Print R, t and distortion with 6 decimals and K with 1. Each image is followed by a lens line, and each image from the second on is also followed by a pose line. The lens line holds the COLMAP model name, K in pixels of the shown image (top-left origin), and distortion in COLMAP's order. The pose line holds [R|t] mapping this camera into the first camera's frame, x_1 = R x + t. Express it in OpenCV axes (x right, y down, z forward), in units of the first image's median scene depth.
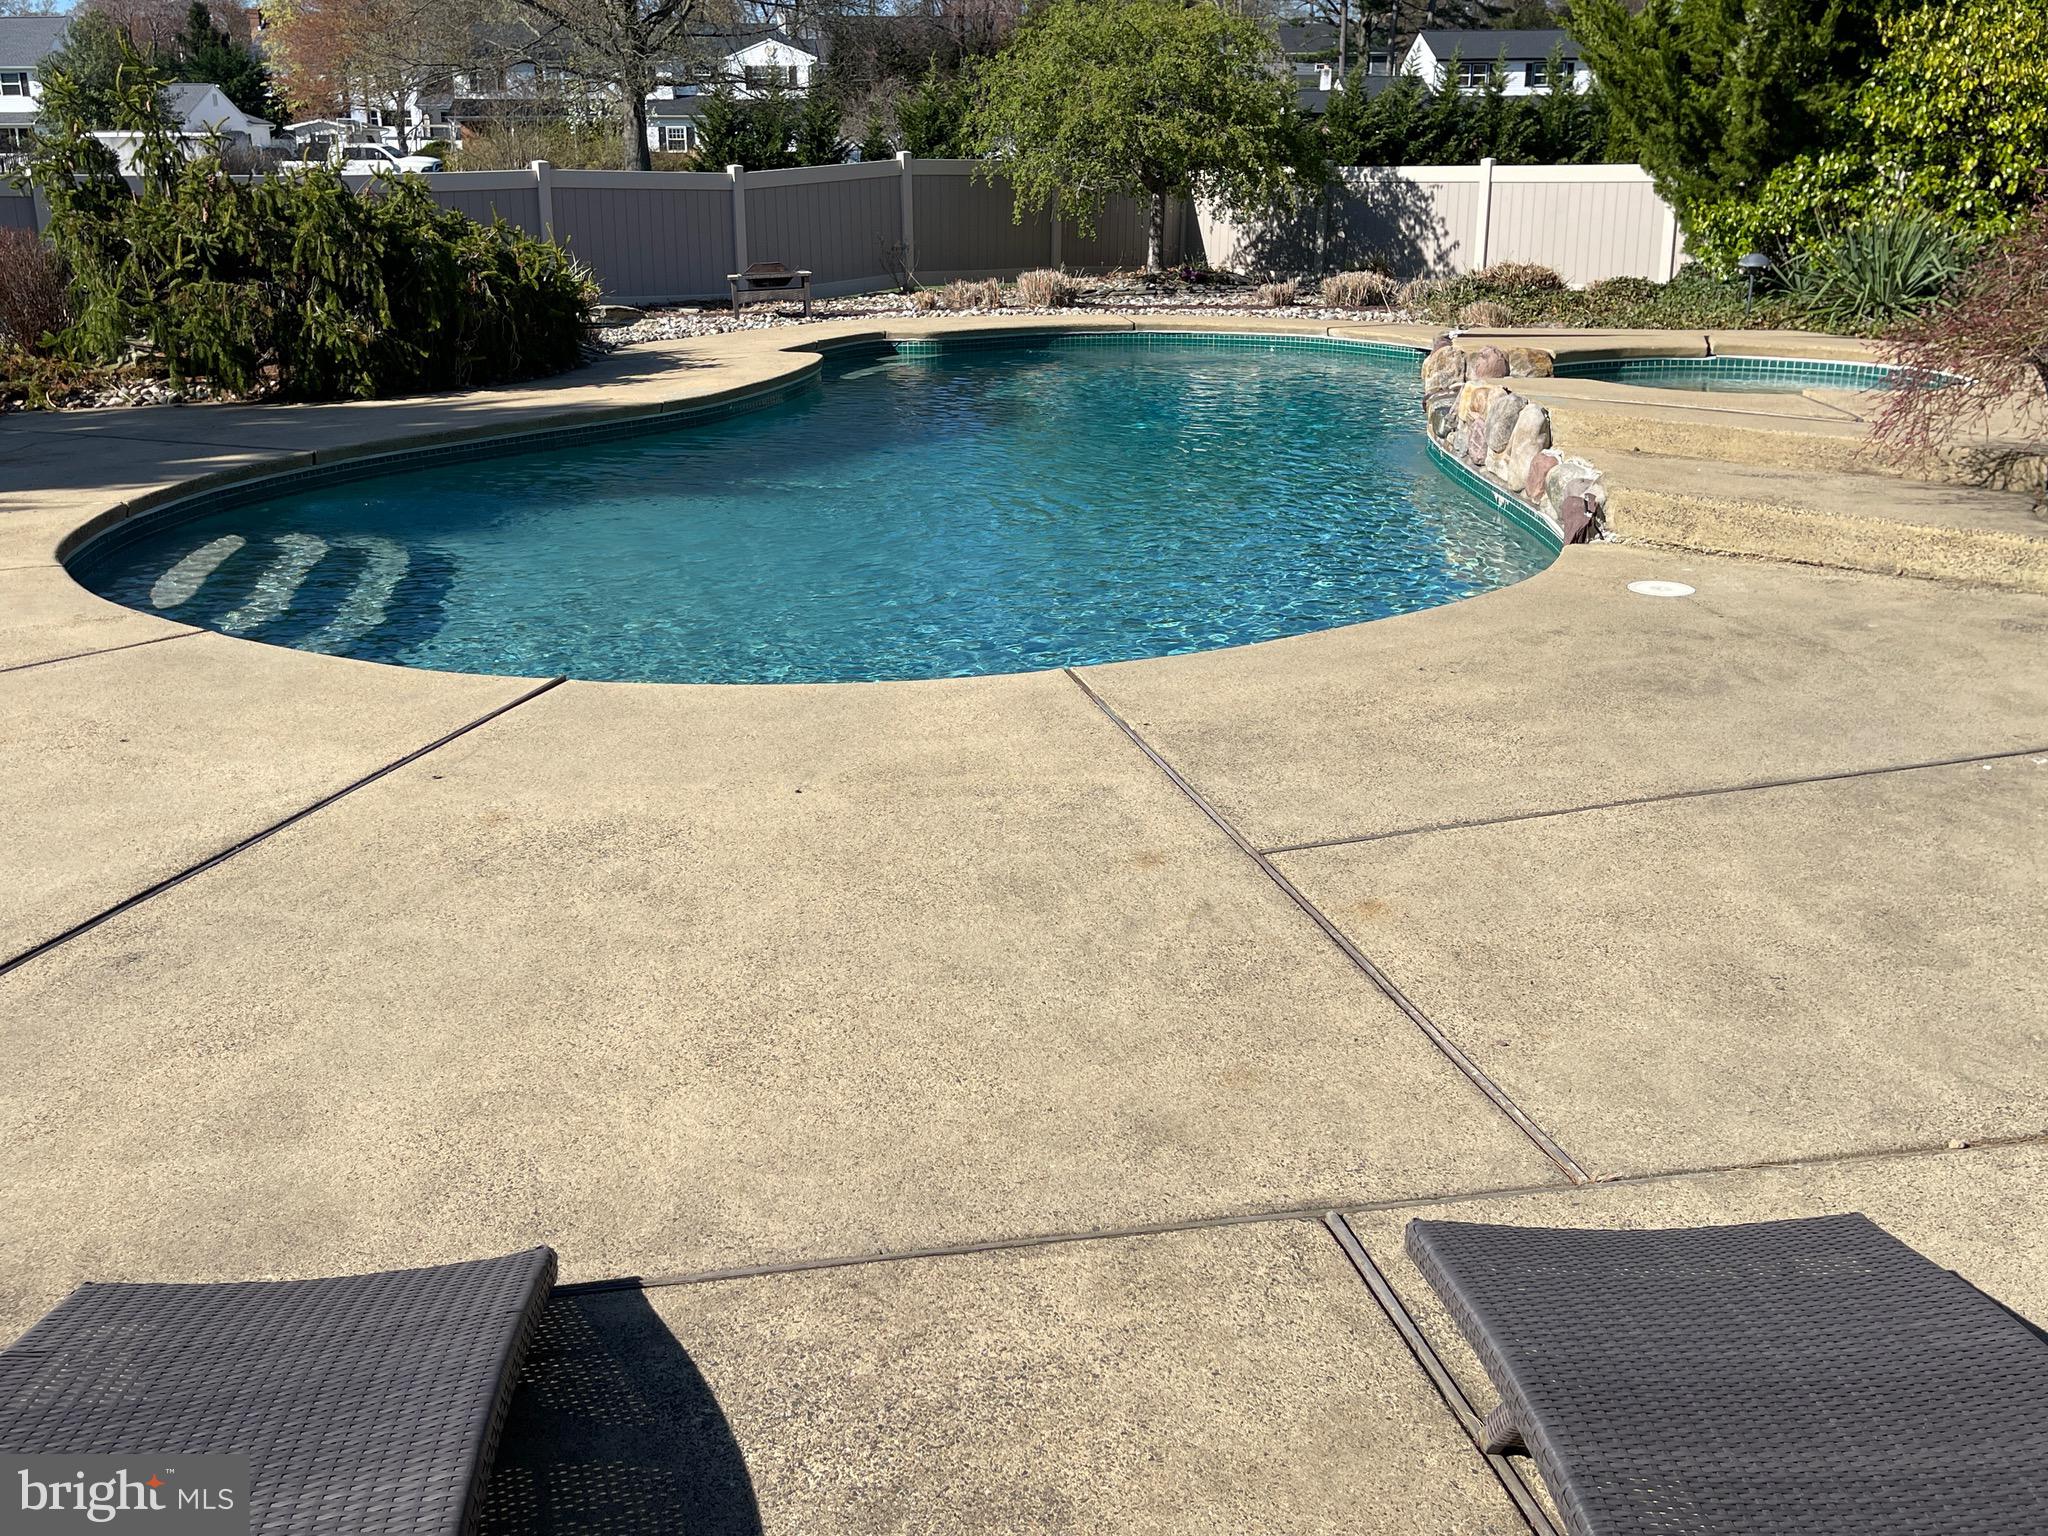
lens RADIAL K [[1868.2, 0, 1037.2], [0, 1868.2, 753.6], [0, 0, 1]] dist [0.026471, 0.007125]
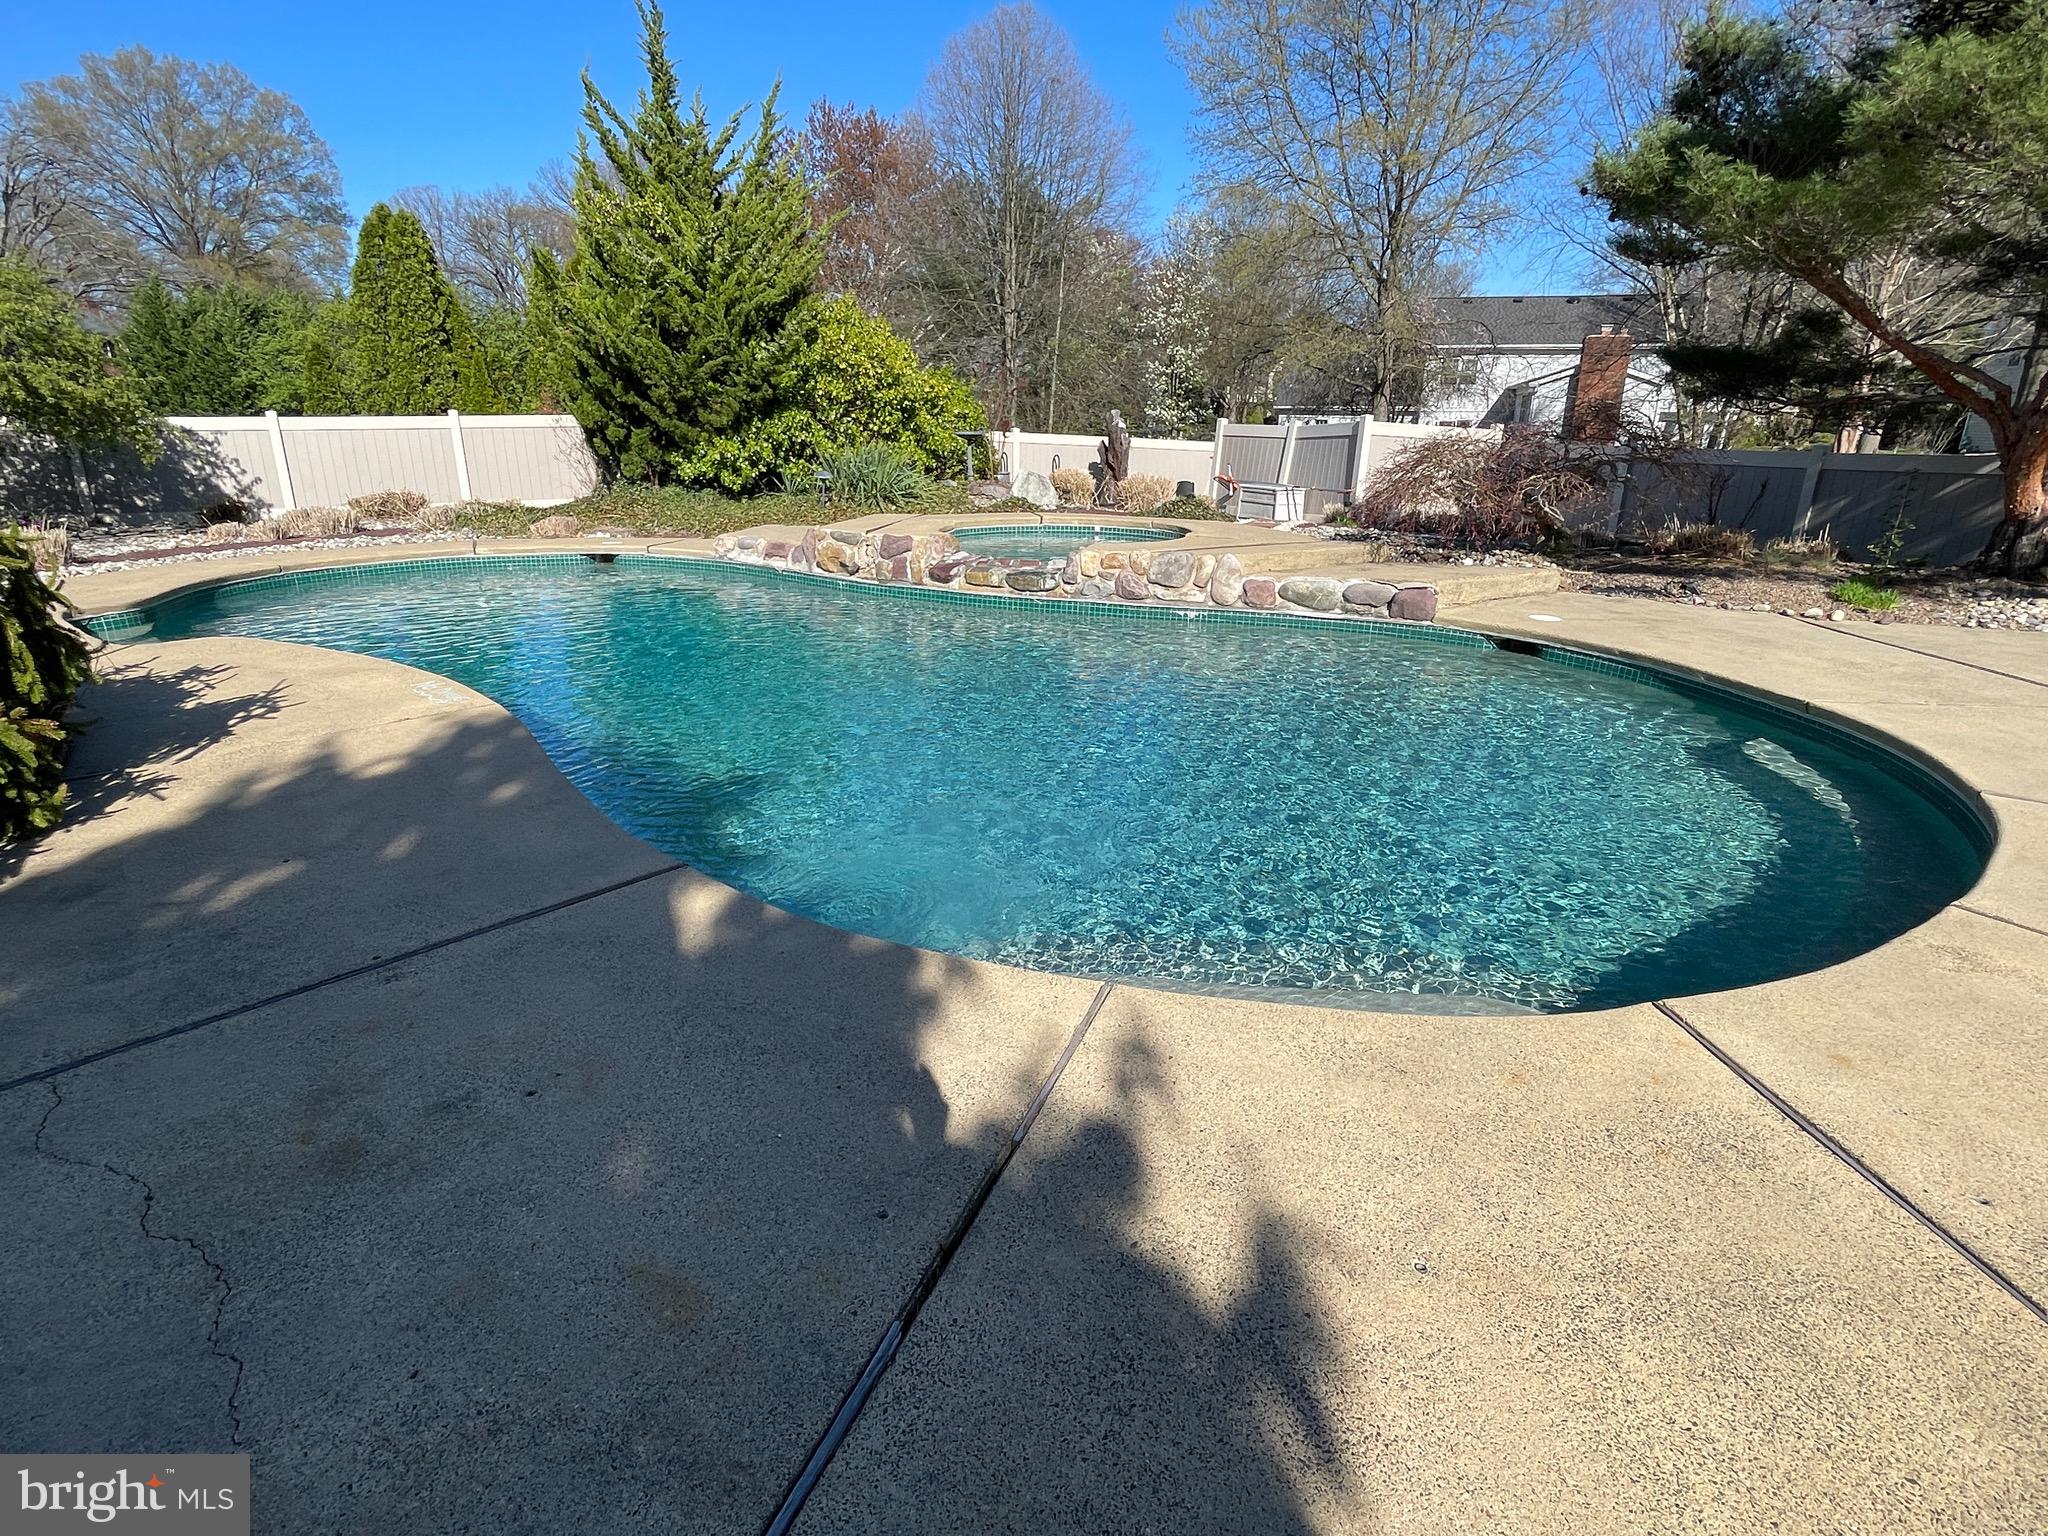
lens RADIAL K [[1043.0, 0, 995.1], [0, 1043.0, 773.8], [0, 0, 1]] dist [0.000909, -0.000545]
pose [[0.336630, -0.302733, 0.891646, -0.459795], [0.280271, 0.936207, 0.212049, -0.165337], [-0.898960, 0.178520, 0.400002, 0.534617]]
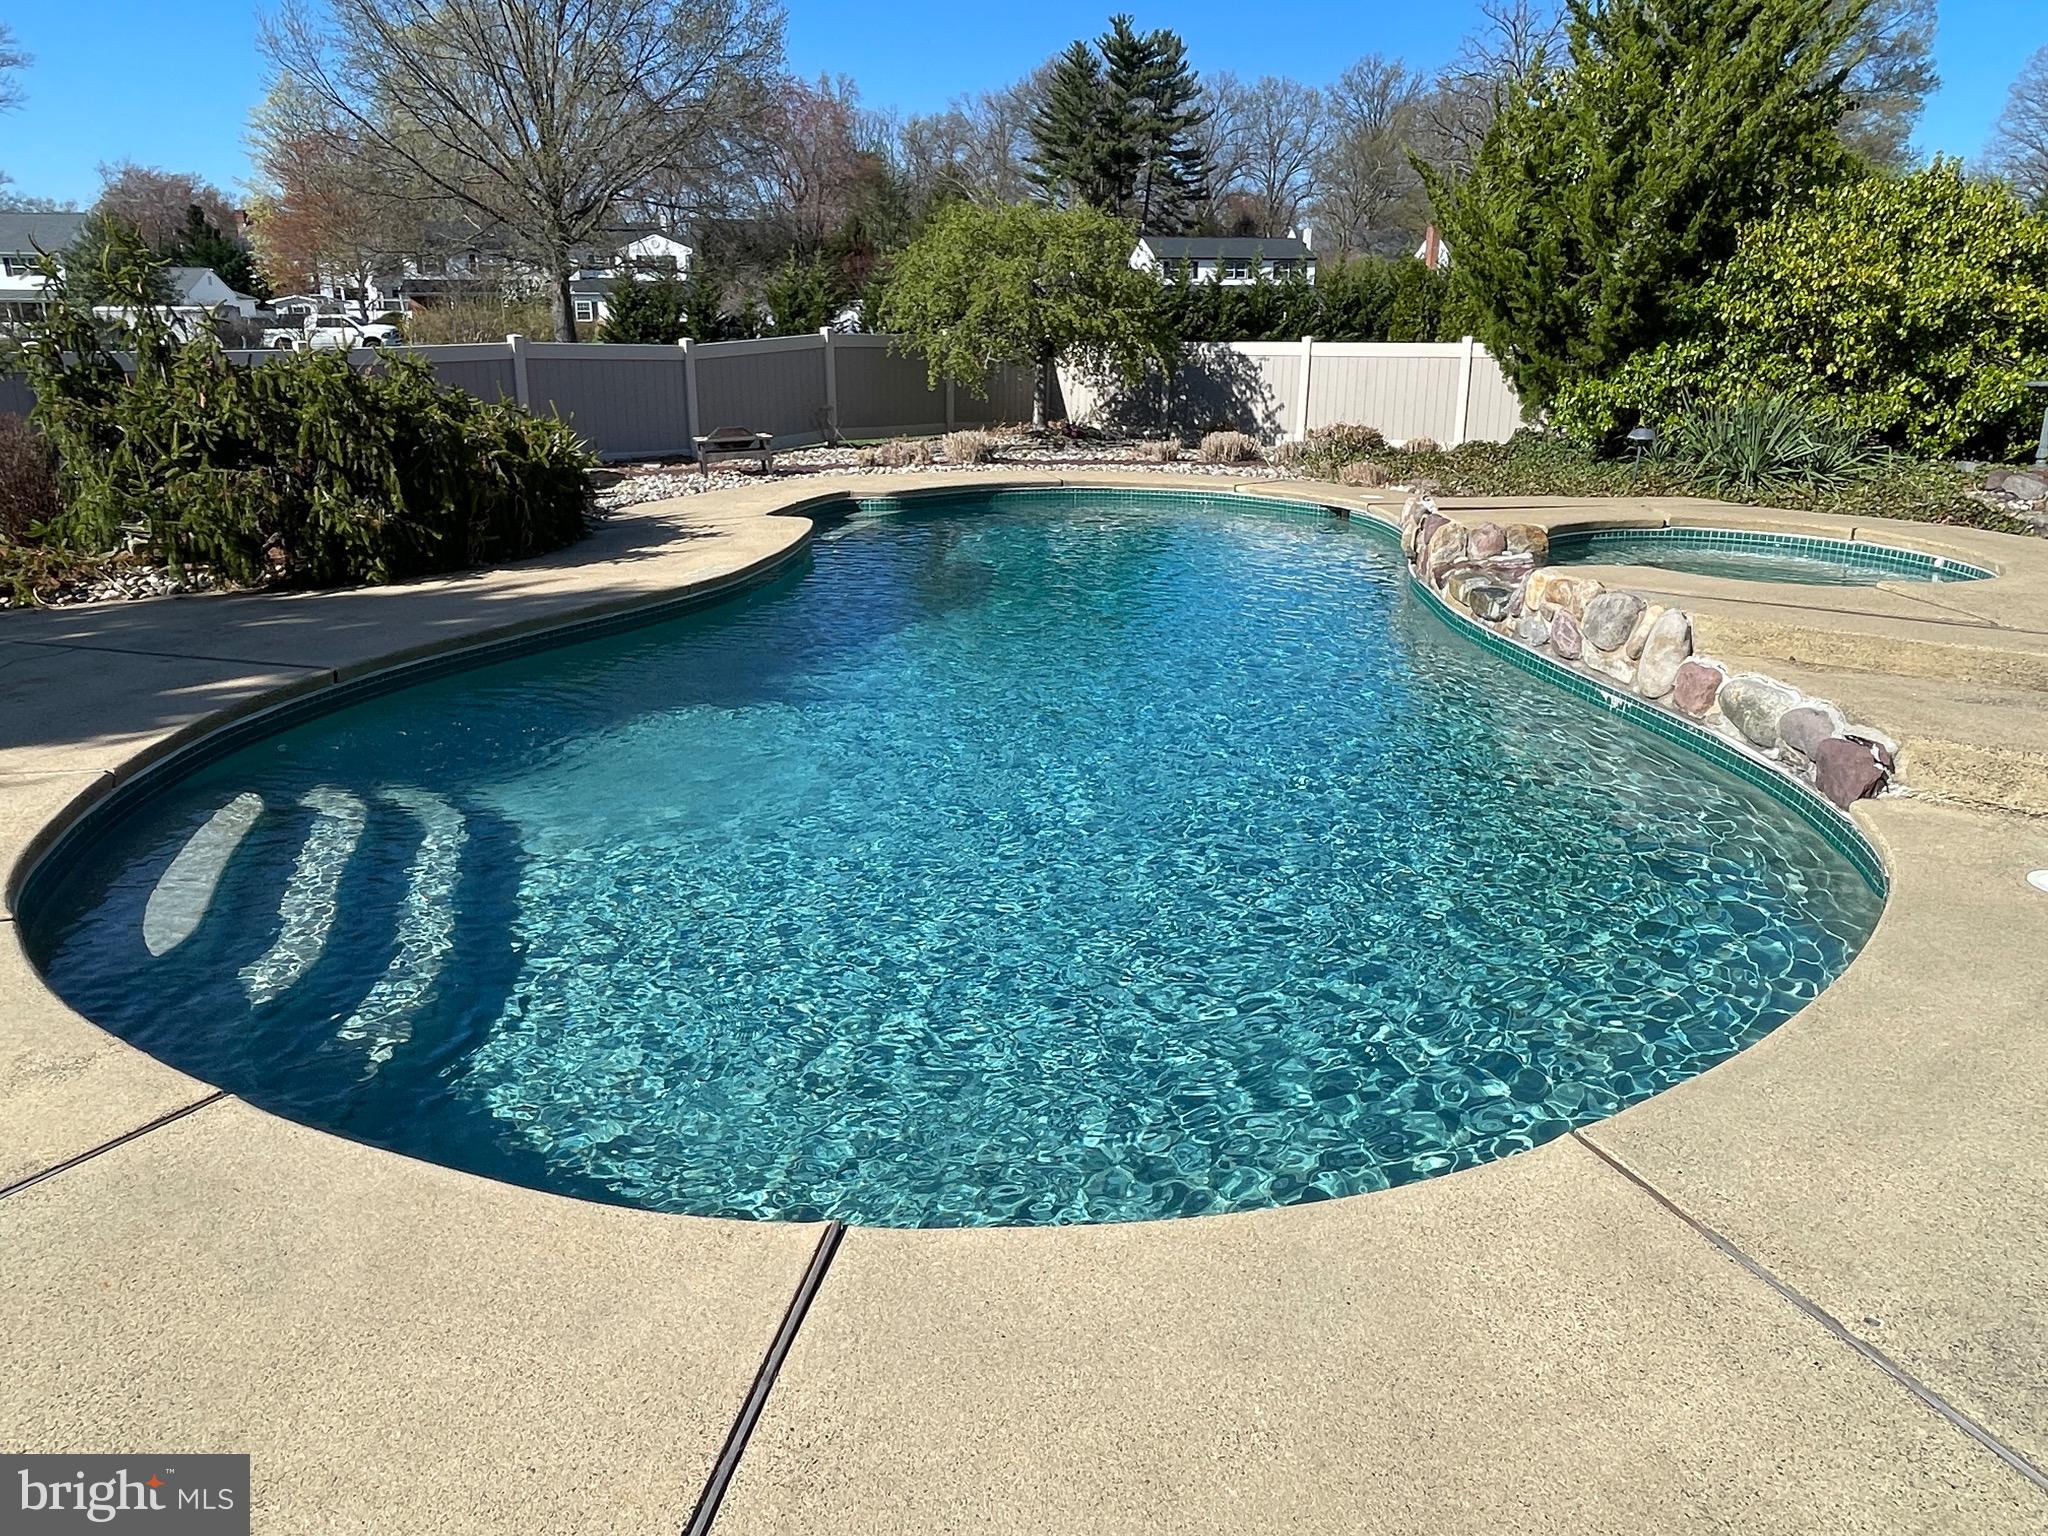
lens RADIAL K [[1357.3, 0, 1024.0], [0, 1357.3, 768.0], [0, 0, 1]] dist [0.010210, -0.019083]
pose [[0.992393, -0.032106, 0.118853, -0.095021], [0.031350, 0.999475, 0.008229, -0.076015], [-0.119054, -0.004441, 0.992878, 0.216923]]
